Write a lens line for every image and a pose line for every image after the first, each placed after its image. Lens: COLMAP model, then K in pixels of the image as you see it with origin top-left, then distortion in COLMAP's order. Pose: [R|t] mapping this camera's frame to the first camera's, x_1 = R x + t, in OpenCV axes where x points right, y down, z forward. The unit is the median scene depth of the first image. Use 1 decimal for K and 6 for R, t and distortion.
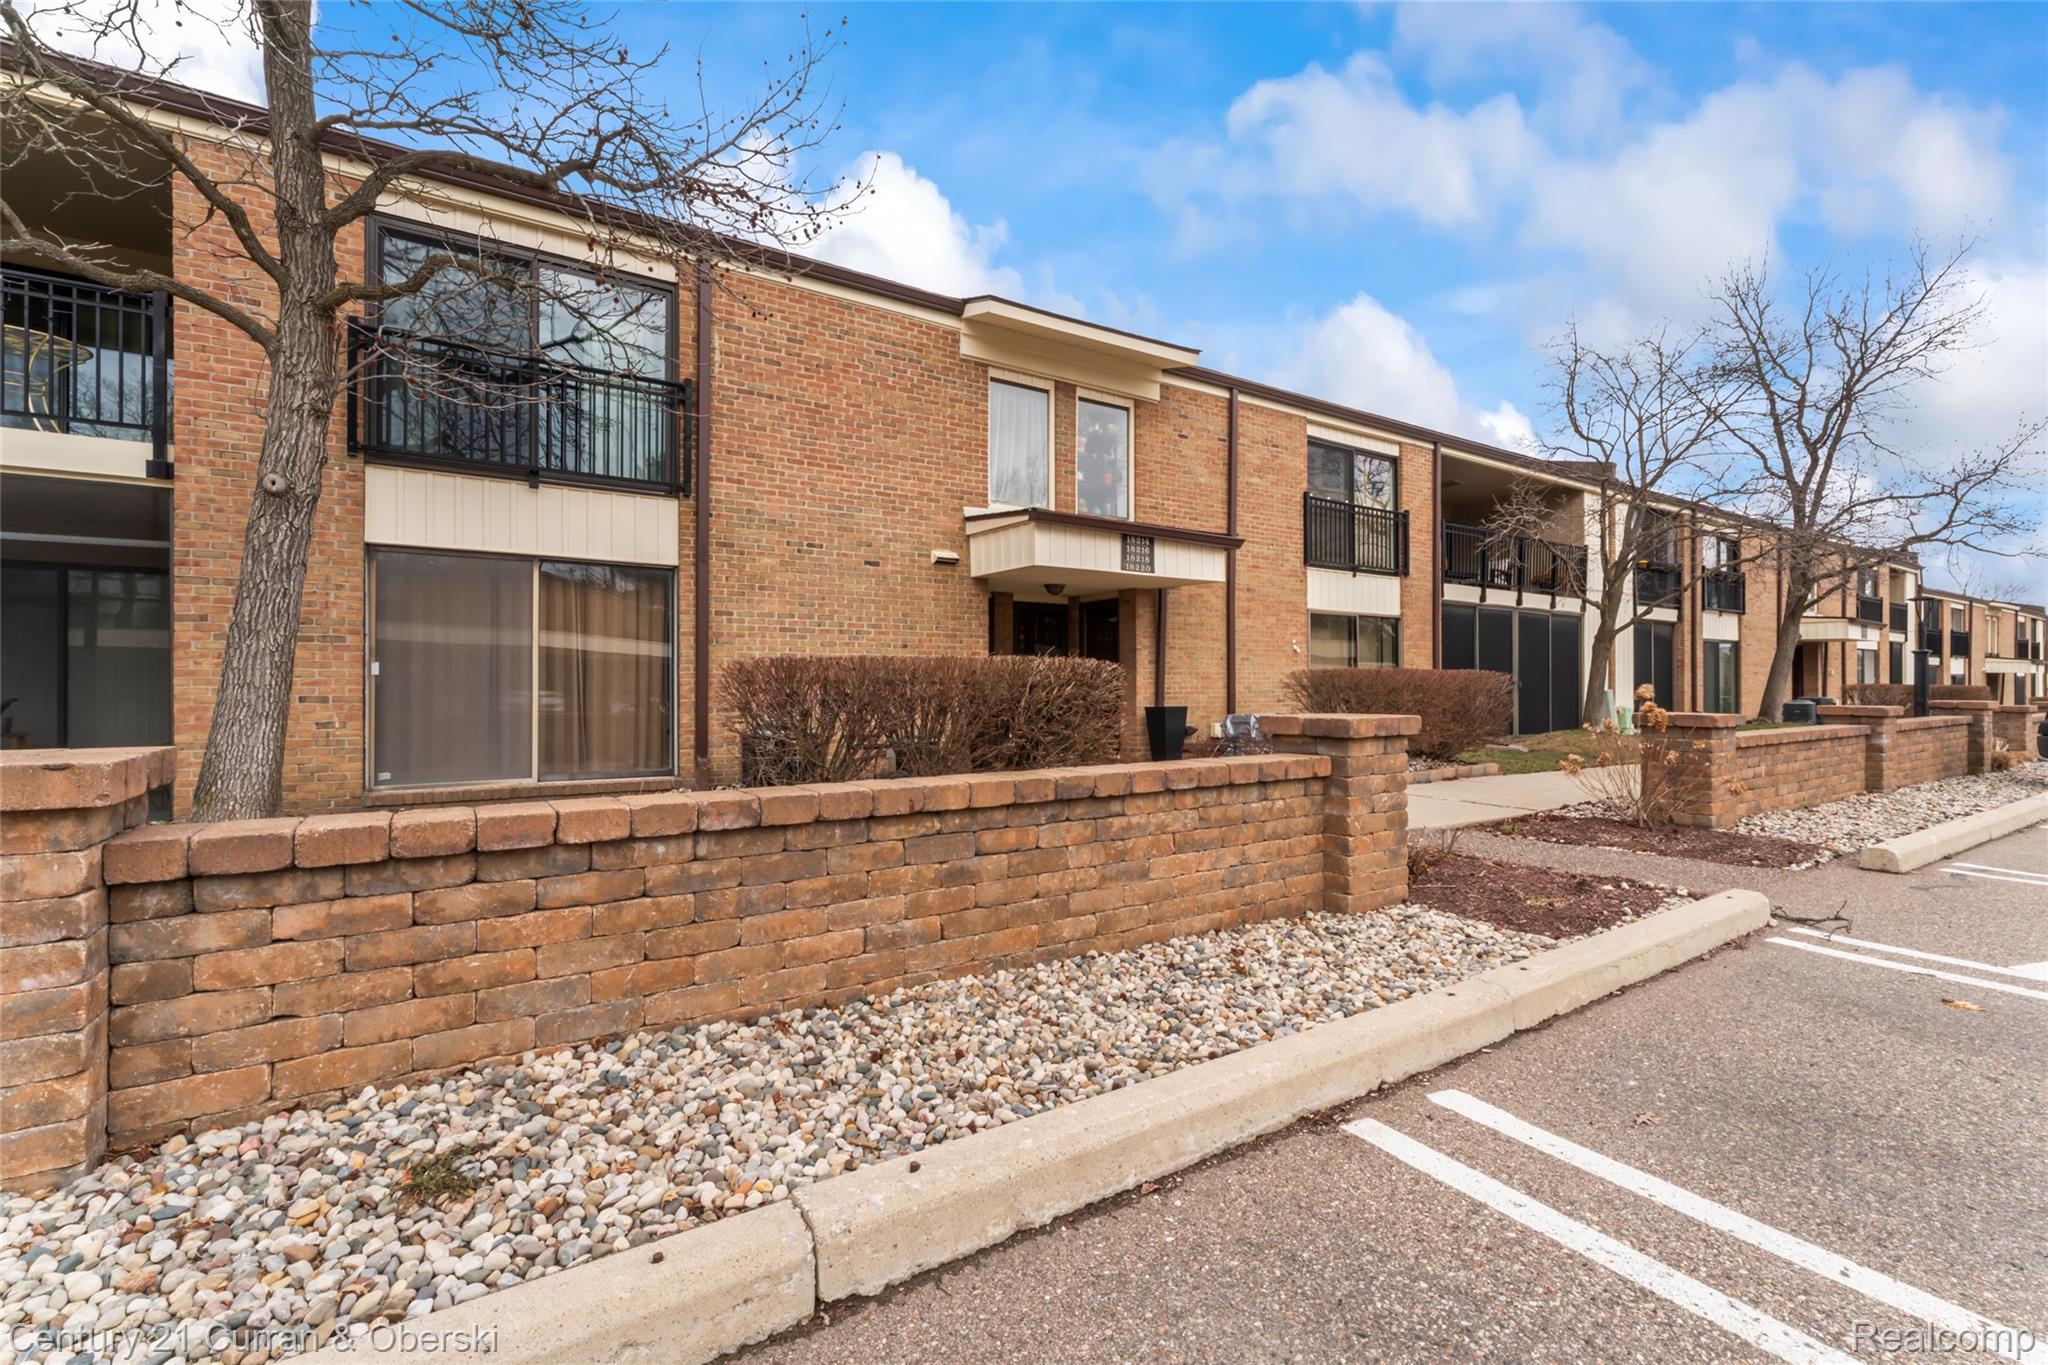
lens RADIAL K [[911.0, 0, 1014.5], [0, 911.0, 697.4], [0, 0, 1]] dist [-0.002889, 0.000178]
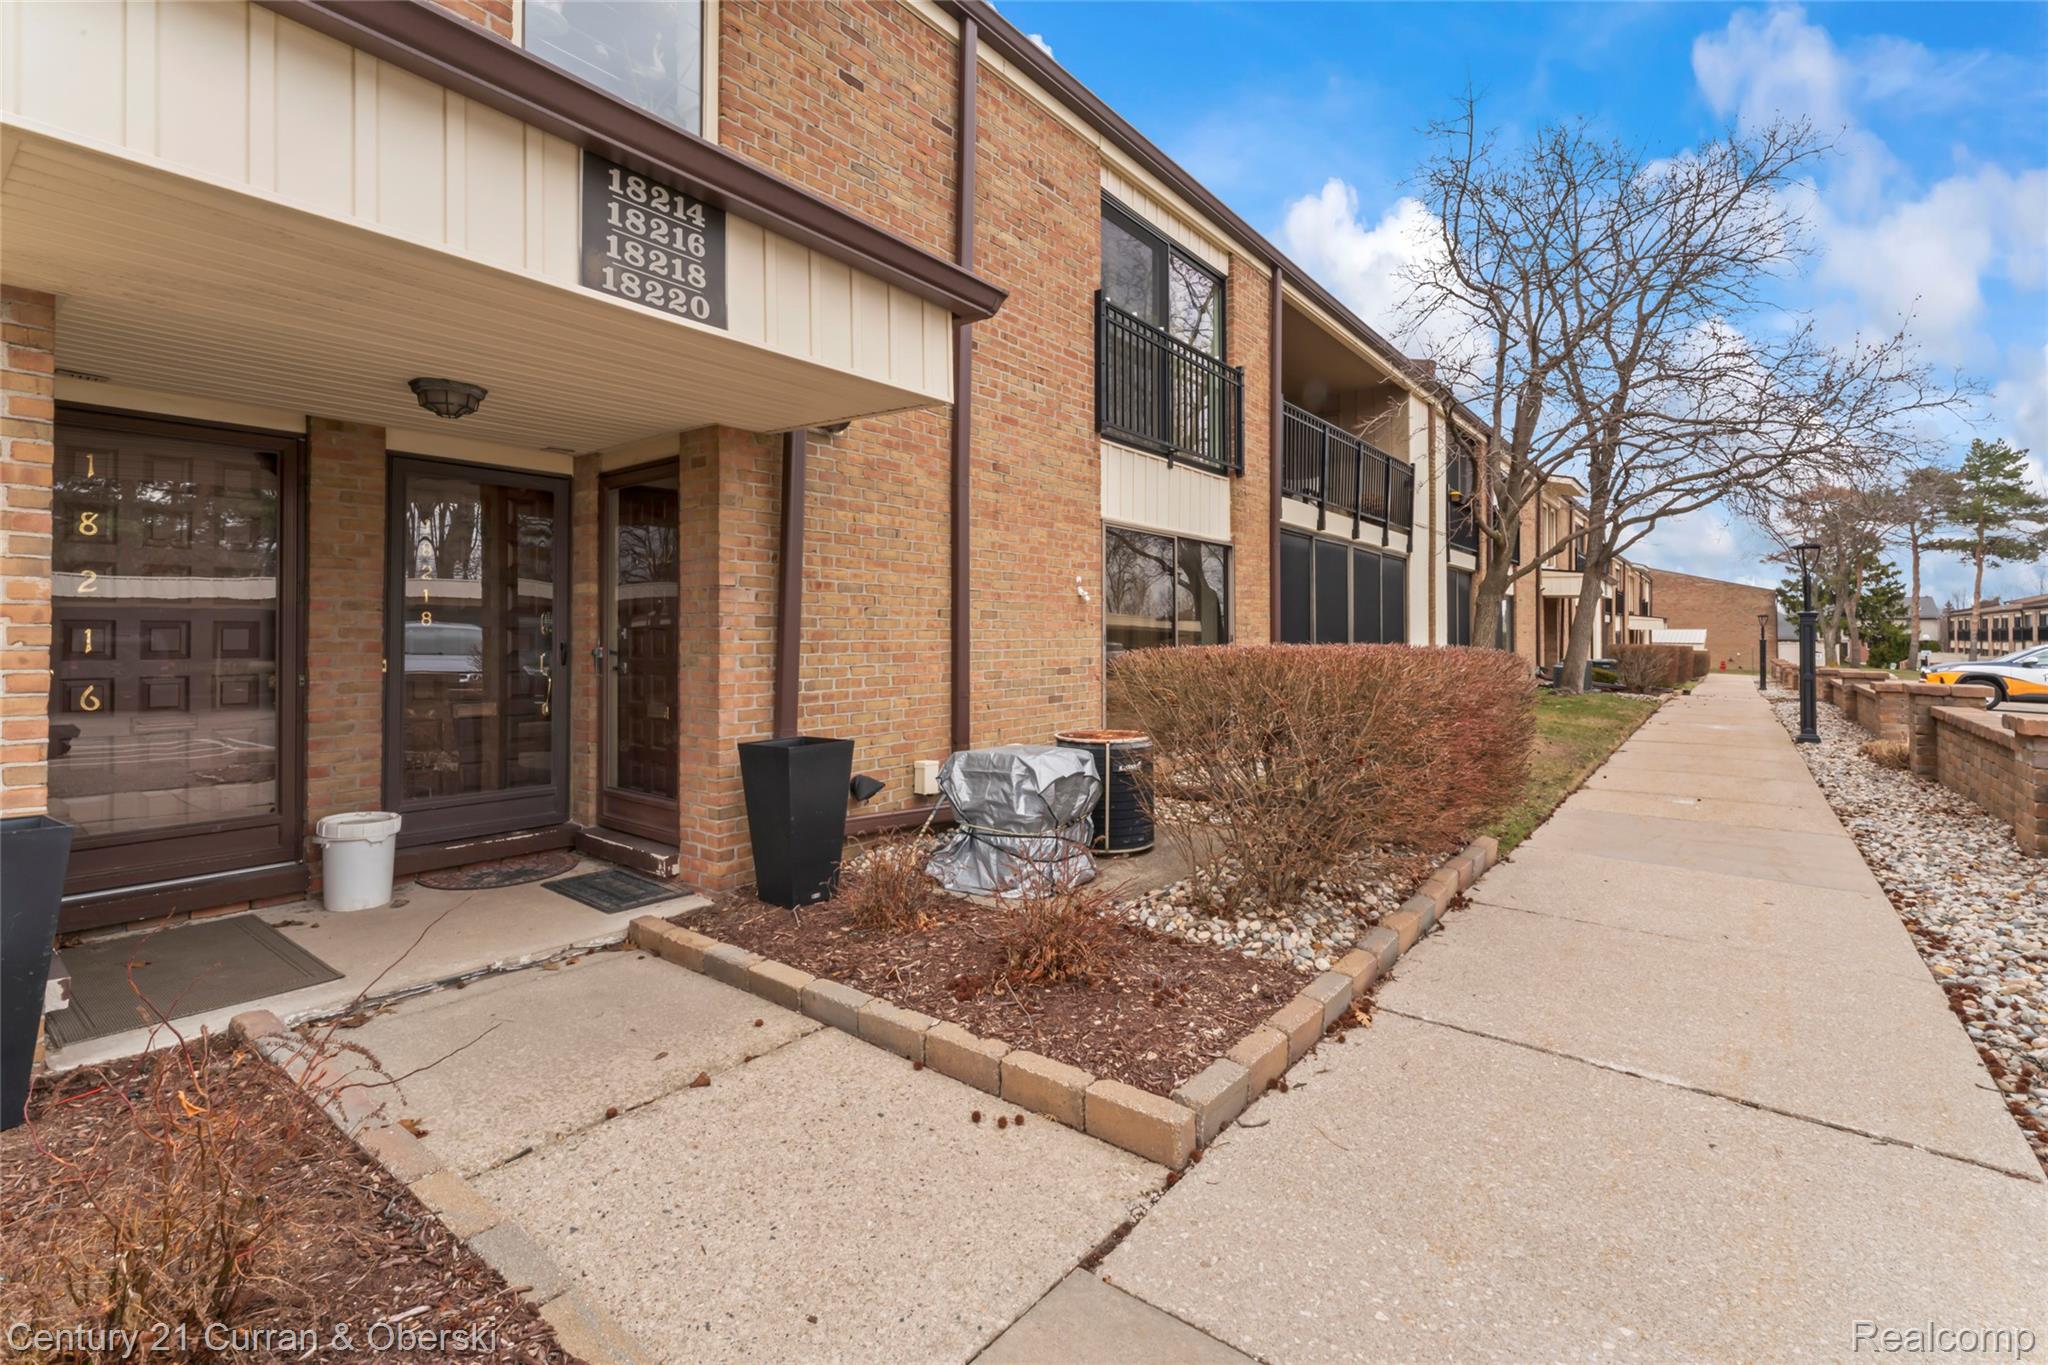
lens RADIAL K [[911.0, 0, 1008.3], [0, 911.0, 625.5], [0, 0, 1]] dist [-0.002889, 0.000178]
pose [[0.952570, 0.008150, 0.304211, 0.139451], [-0.002789, 0.999833, -0.018055, -0.032141], [-0.304307, 0.016350, 0.952434, 0.635901]]
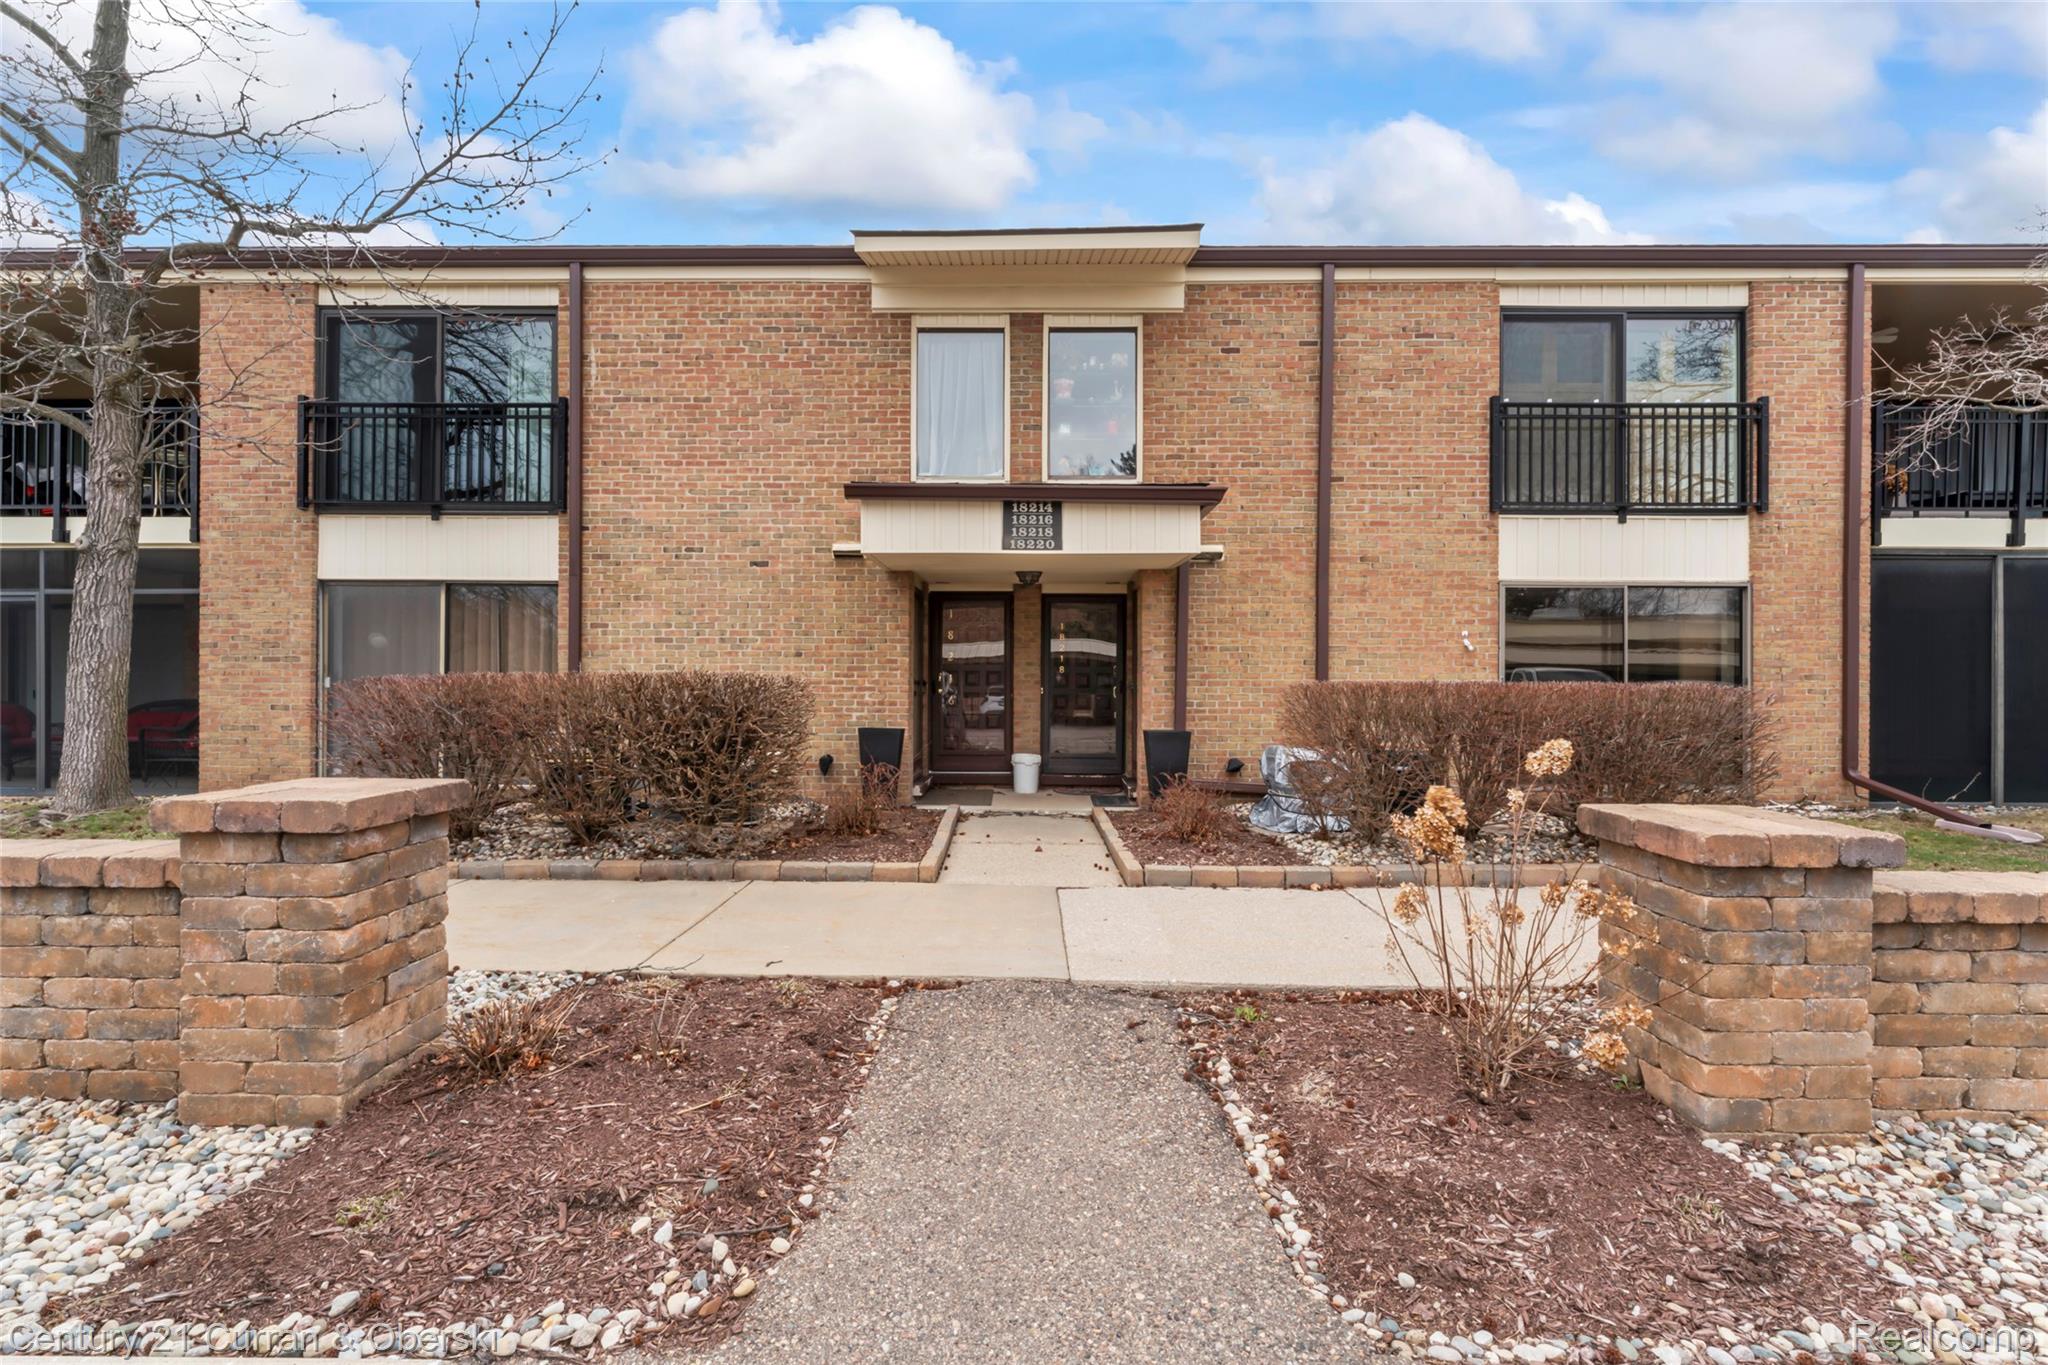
lens RADIAL K [[911.0, 0, 1024.0], [0, 911.0, 687.2], [0, 0, 1]] dist [-0.002889, 0.000178]
pose [[0.820983, 0.009583, -0.570872, 0.500732], [-0.011378, 0.999935, 0.000422, -0.024280], [0.570839, 0.006149, 0.821039, 0.354535]]
